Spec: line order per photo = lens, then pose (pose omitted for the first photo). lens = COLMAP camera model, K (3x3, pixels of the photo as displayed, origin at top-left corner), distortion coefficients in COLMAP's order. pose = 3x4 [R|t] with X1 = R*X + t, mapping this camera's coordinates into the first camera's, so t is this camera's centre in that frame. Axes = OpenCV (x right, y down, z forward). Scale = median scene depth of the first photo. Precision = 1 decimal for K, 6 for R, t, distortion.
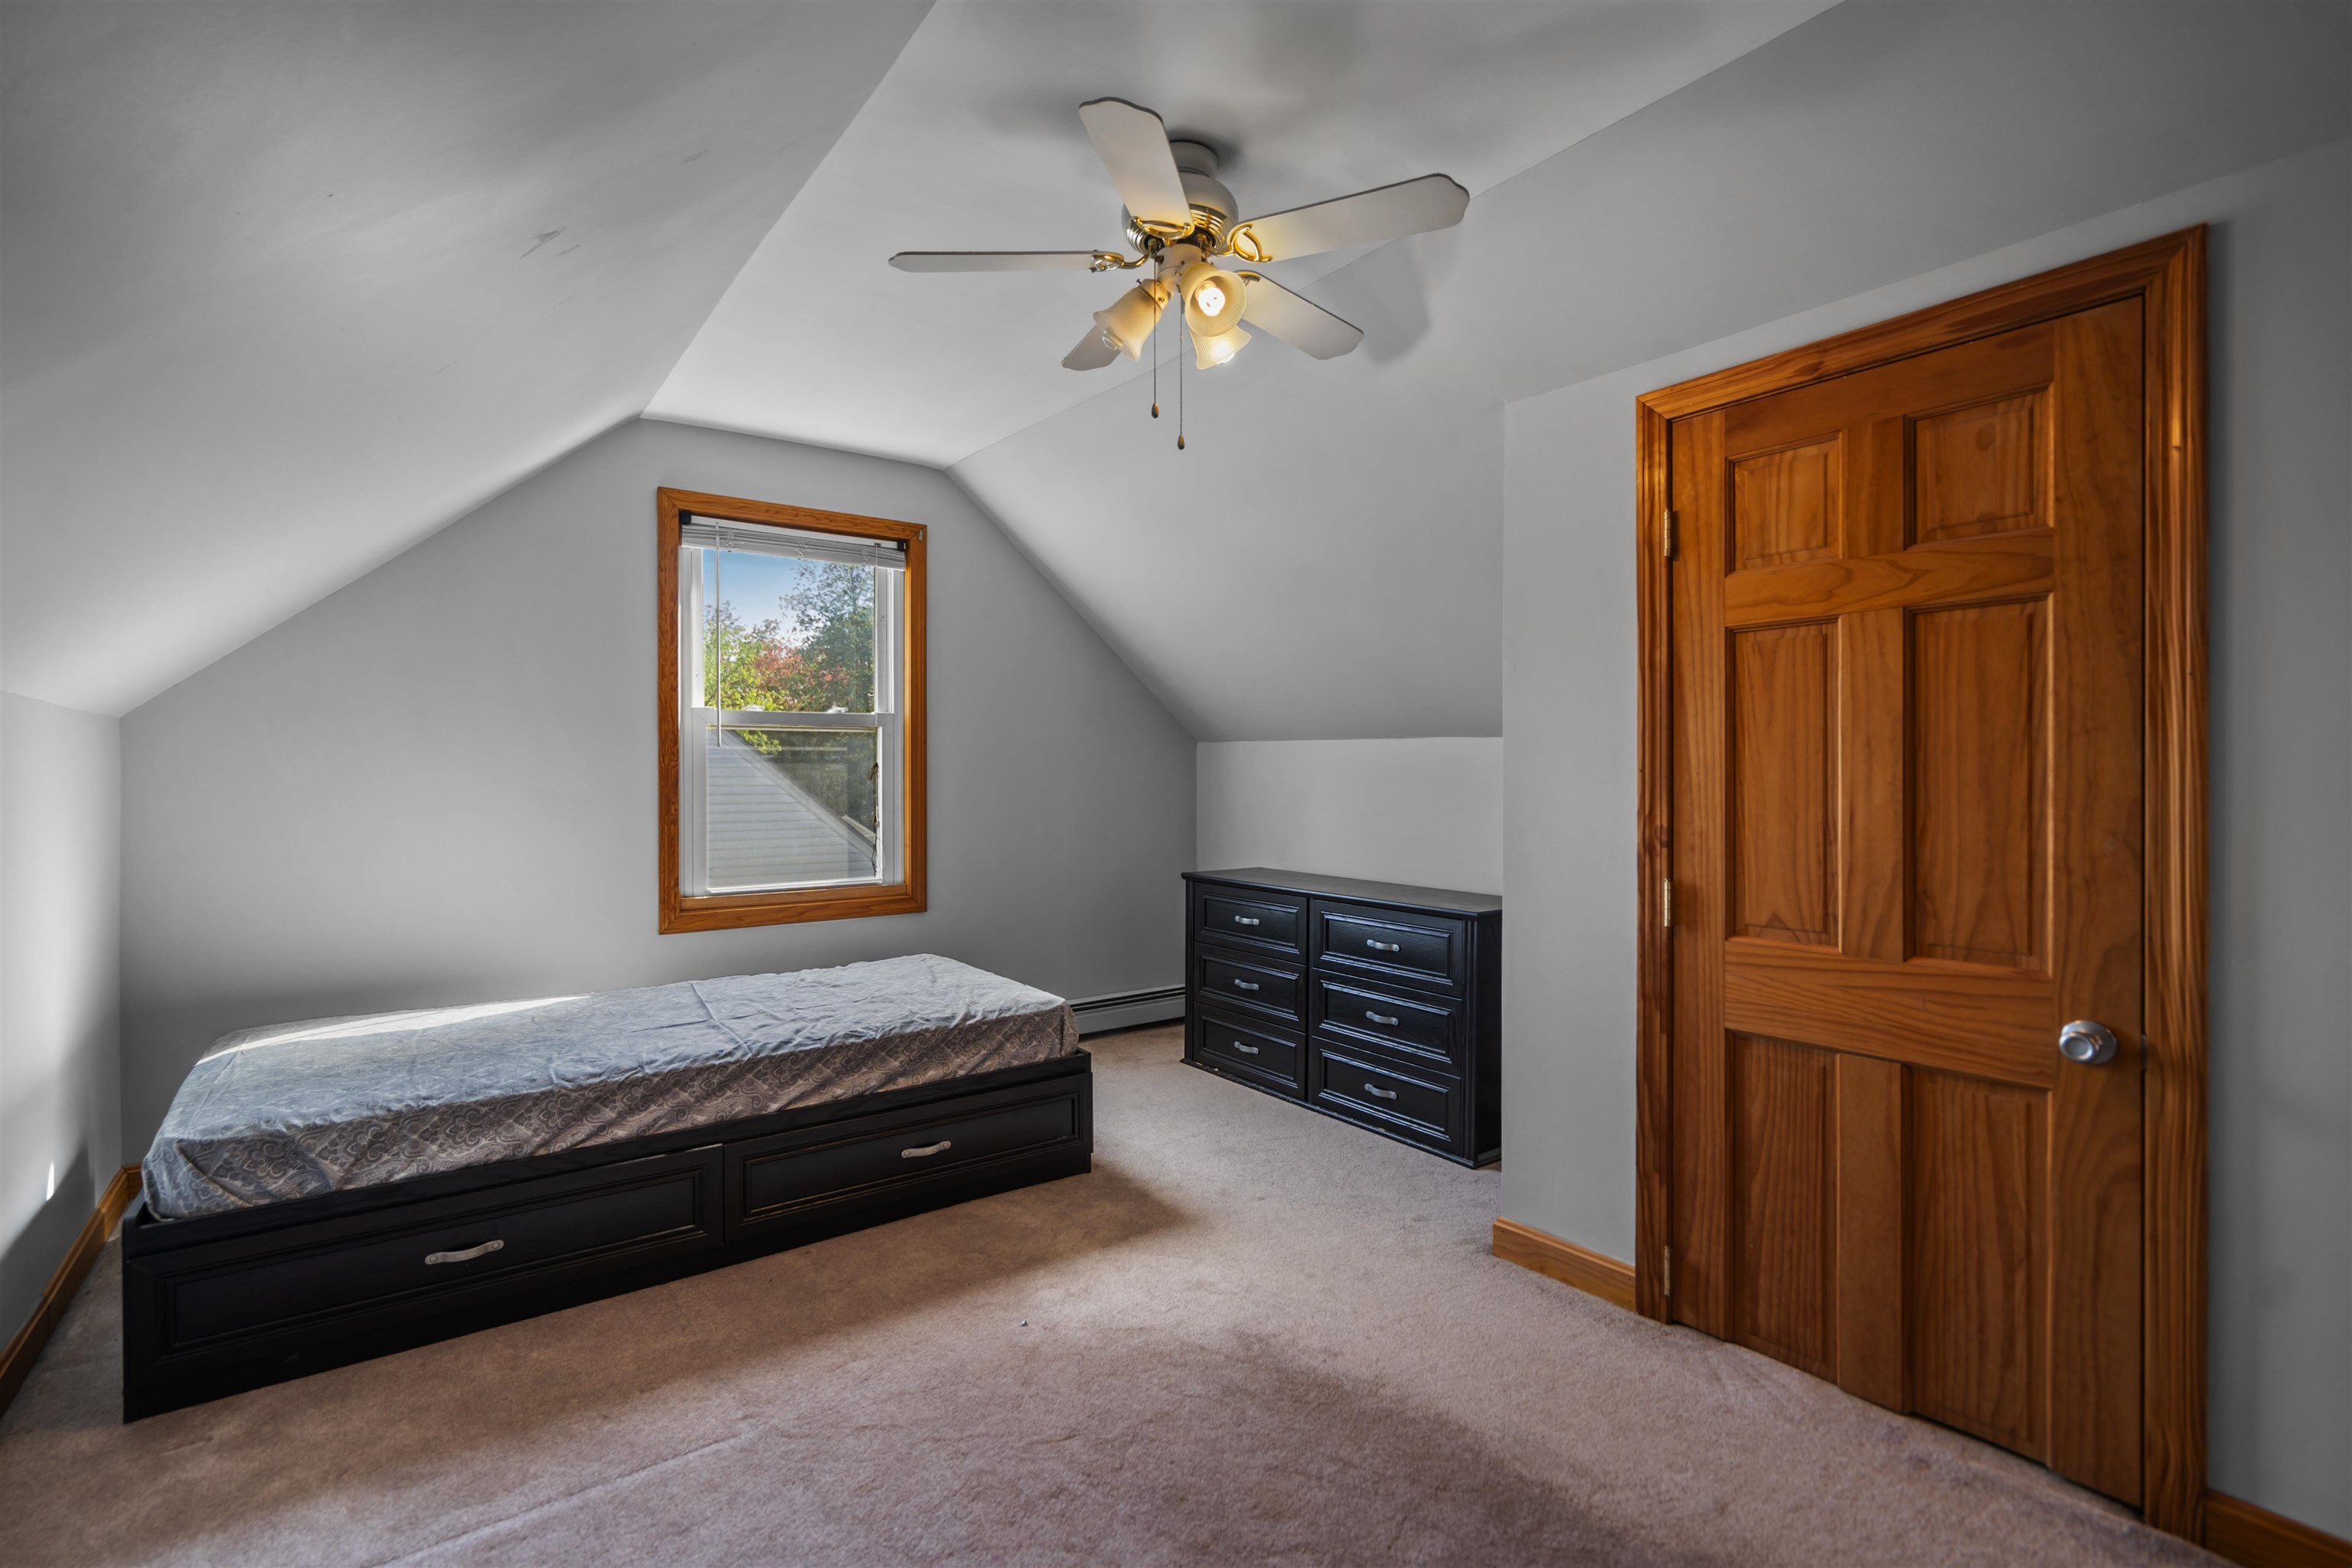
lens RADIAL K [[1084.7, 0, 1167.9], [0, 1084.7, 779.2], [0, 0, 1]] dist [-0.005340, 0.003222]
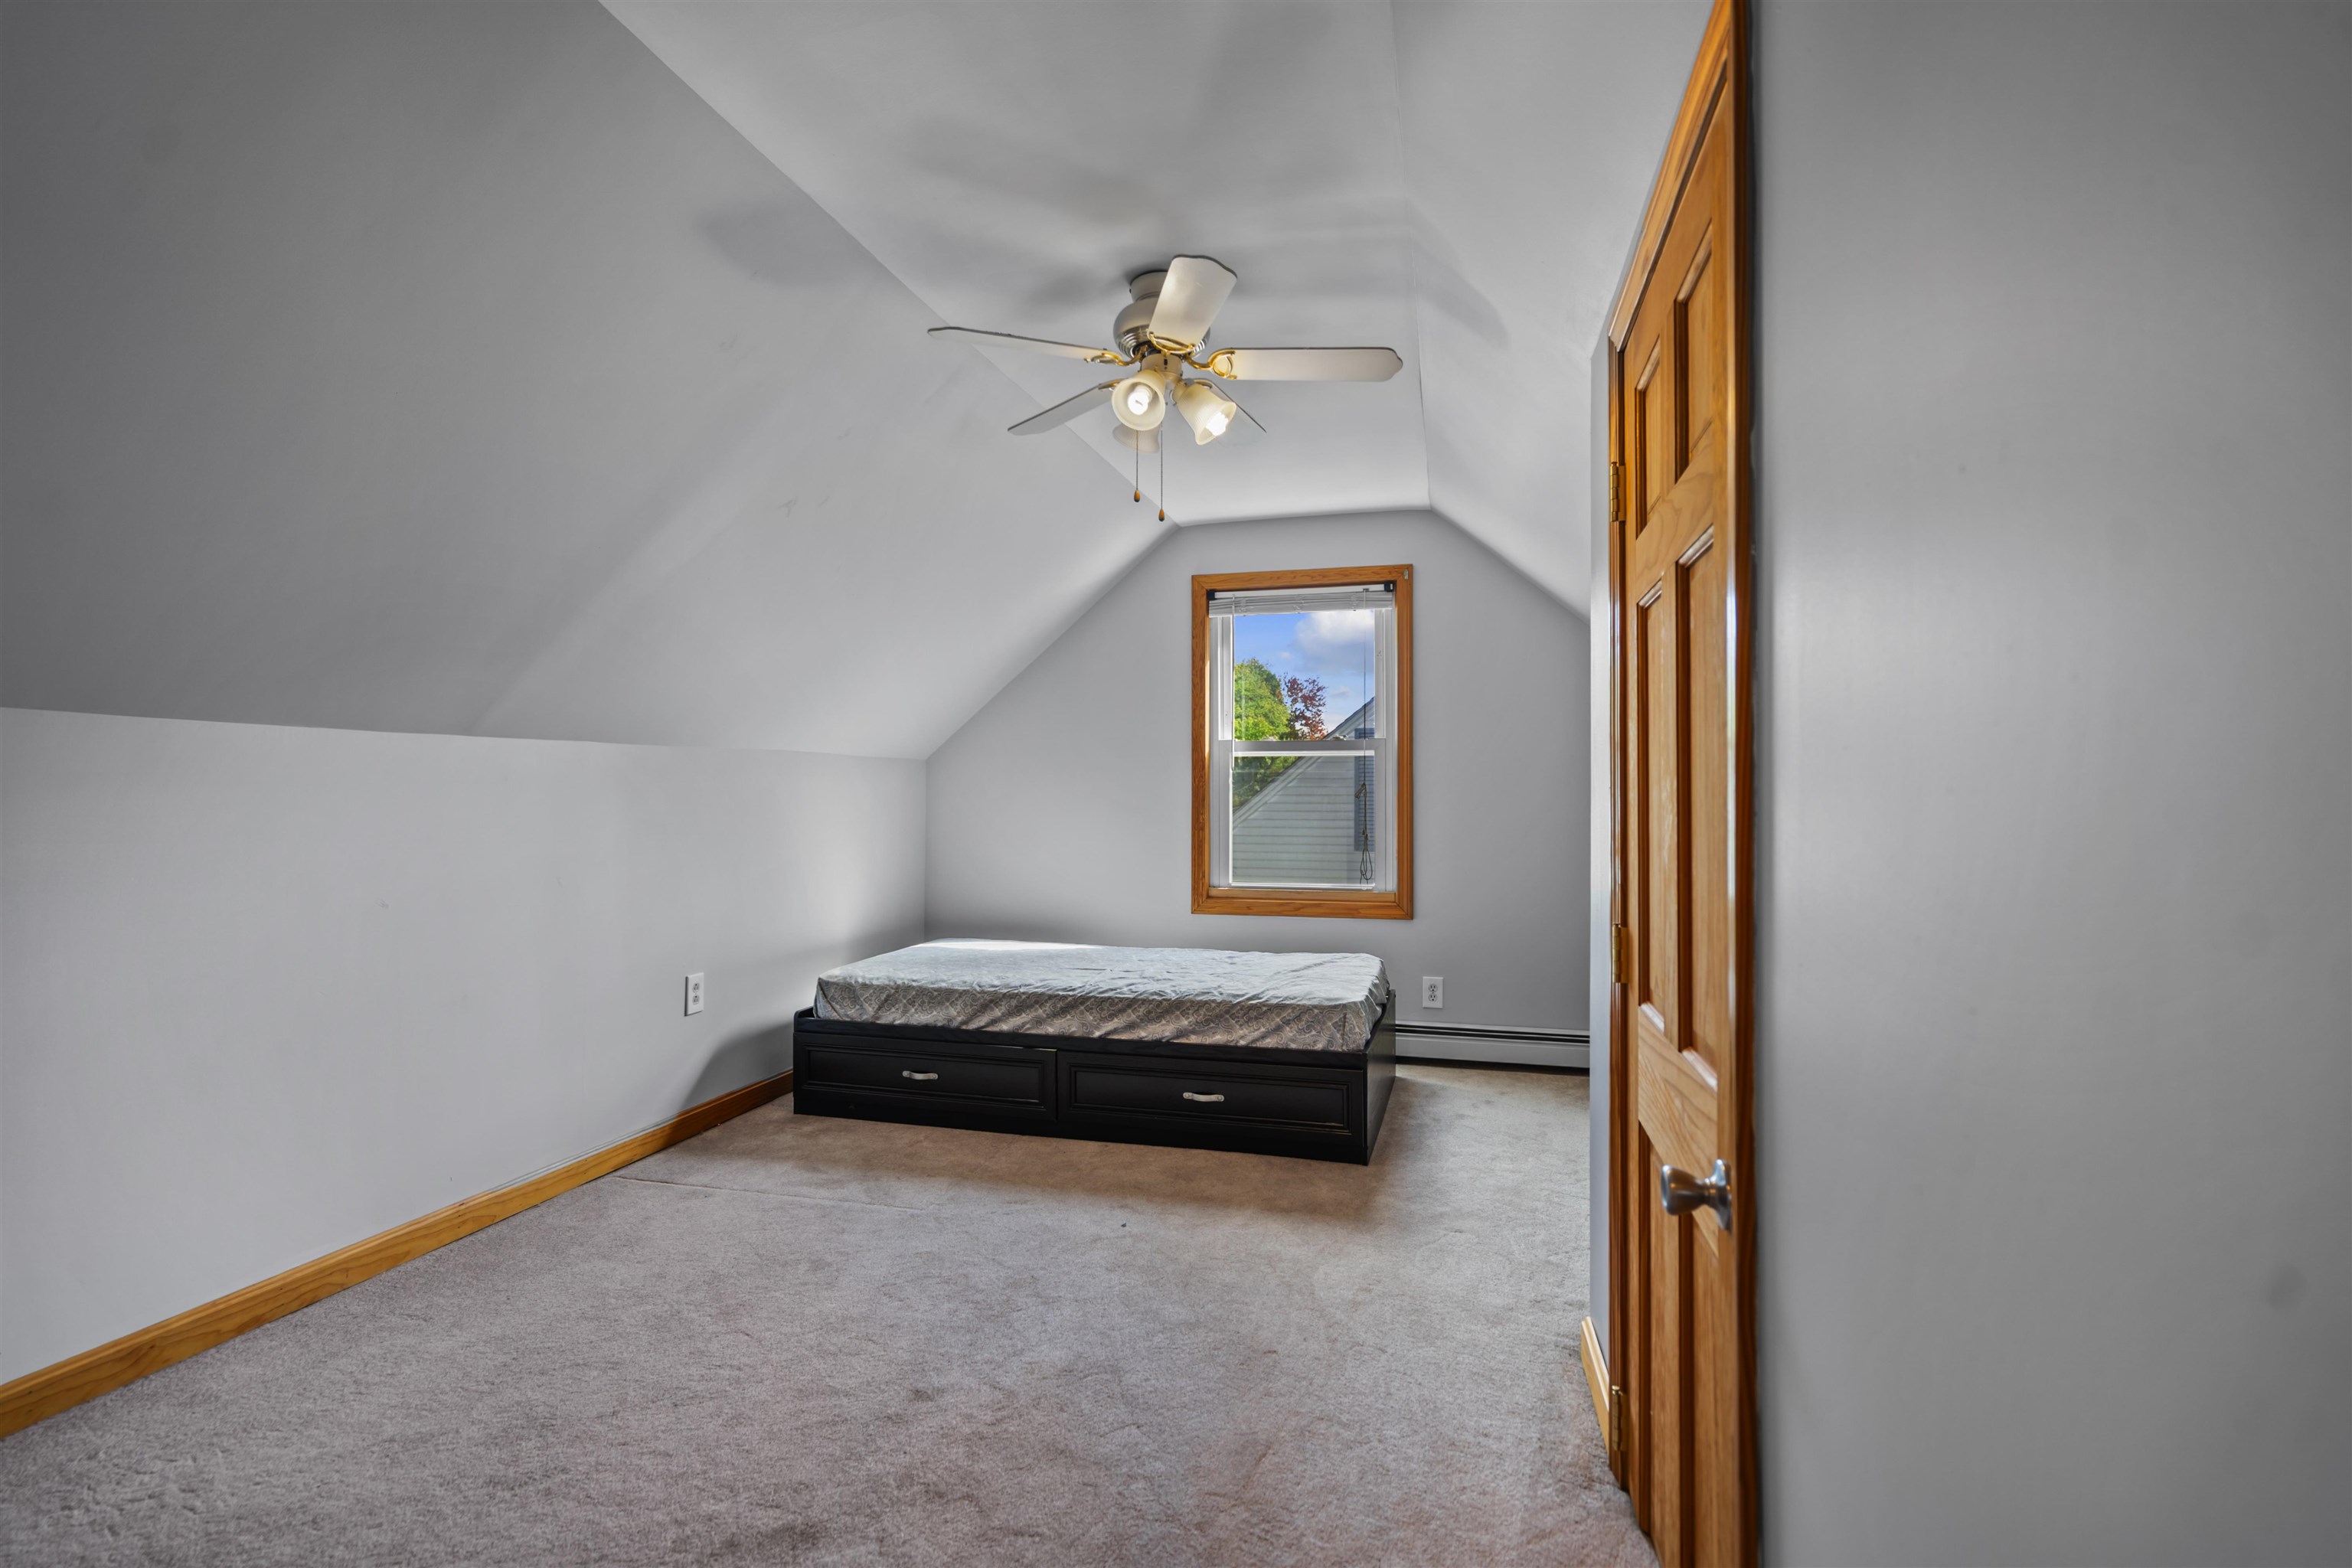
lens RADIAL K [[1084.7, 0, 1156.2], [0, 1084.7, 784.2], [0, 0, 1]] dist [-0.005340, 0.003222]
pose [[0.614695, -0.004188, -0.788754, 0.746235], [-0.006695, 0.999922, -0.010527, 0.000012], [0.788737, 0.011752, 0.614619, 0.204502]]
